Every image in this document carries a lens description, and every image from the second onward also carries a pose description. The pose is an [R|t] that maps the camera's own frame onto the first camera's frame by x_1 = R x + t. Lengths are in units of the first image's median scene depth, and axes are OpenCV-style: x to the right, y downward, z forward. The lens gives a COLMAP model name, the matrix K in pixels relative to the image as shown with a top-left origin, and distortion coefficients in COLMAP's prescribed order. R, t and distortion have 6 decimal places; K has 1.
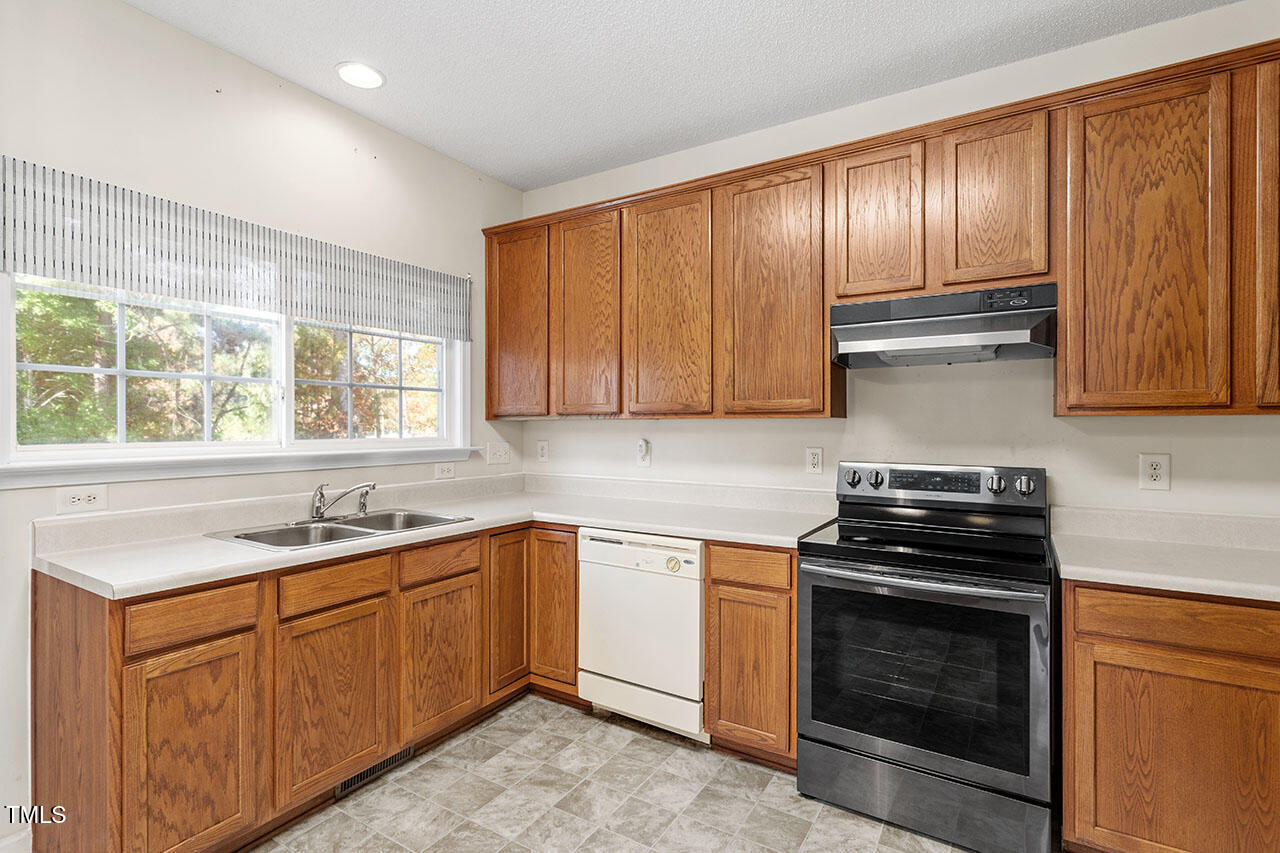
lens RADIAL K [[605.9, 0, 640.4], [0, 605.9, 423.8], [0, 0, 1]] dist [0.002001, 0.000690]
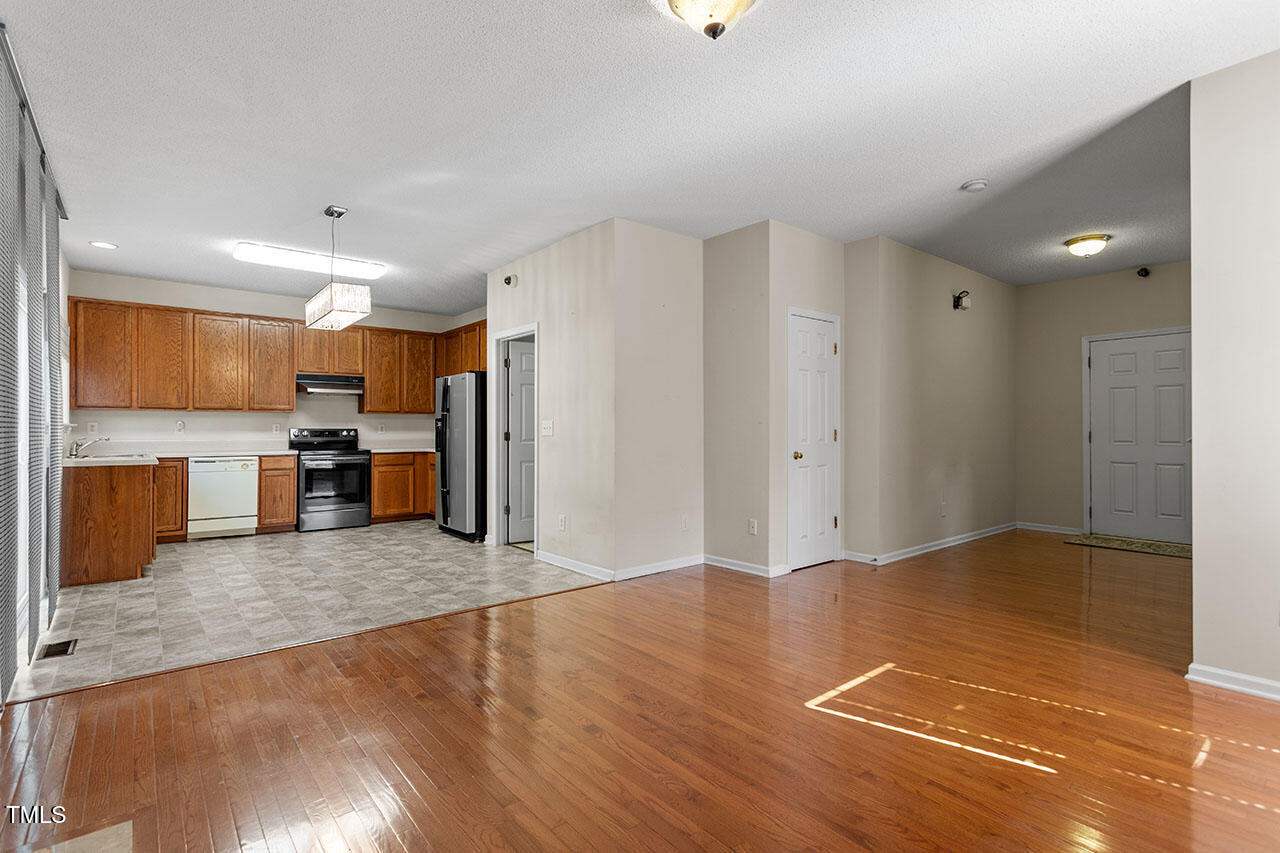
lens RADIAL K [[604.7, 0, 636.1], [0, 604.7, 427.3], [0, 0, 1]] dist [0.001417, 0.000360]
pose [[0.325470, 0.002202, 0.945550, -1.889131], [-0.000855, 0.999998, -0.002034, 0.065831], [-0.945552, -0.000146, 0.325472, -1.472477]]
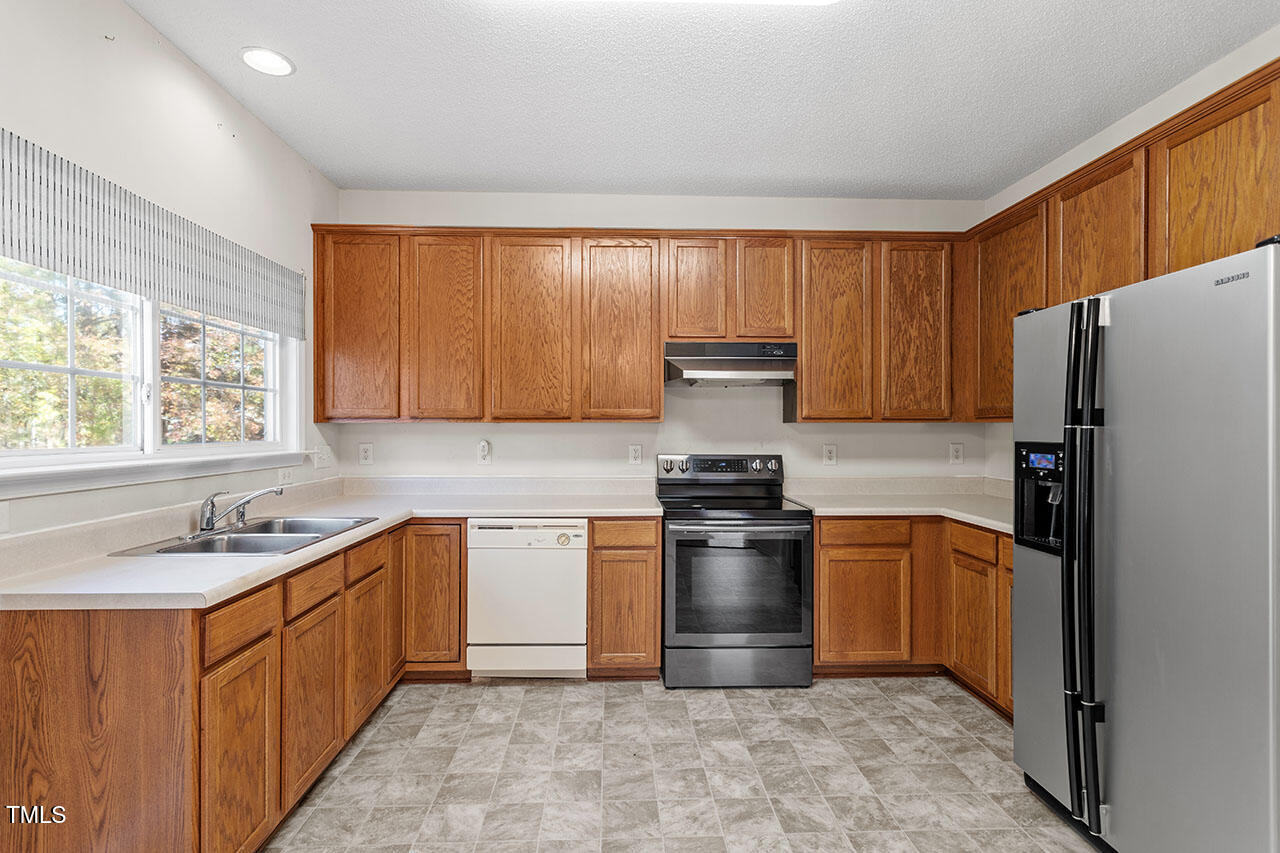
lens RADIAL K [[604.7, 0, 636.1], [0, 604.7, 427.3], [0, 0, 1]] dist [0.001417, 0.000360]
pose [[0.830490, 0.000746, 0.557034, -0.517406], [-0.001529, 0.999998, 0.000939, -0.000866], [-0.557032, -0.001632, 0.830489, -0.117774]]
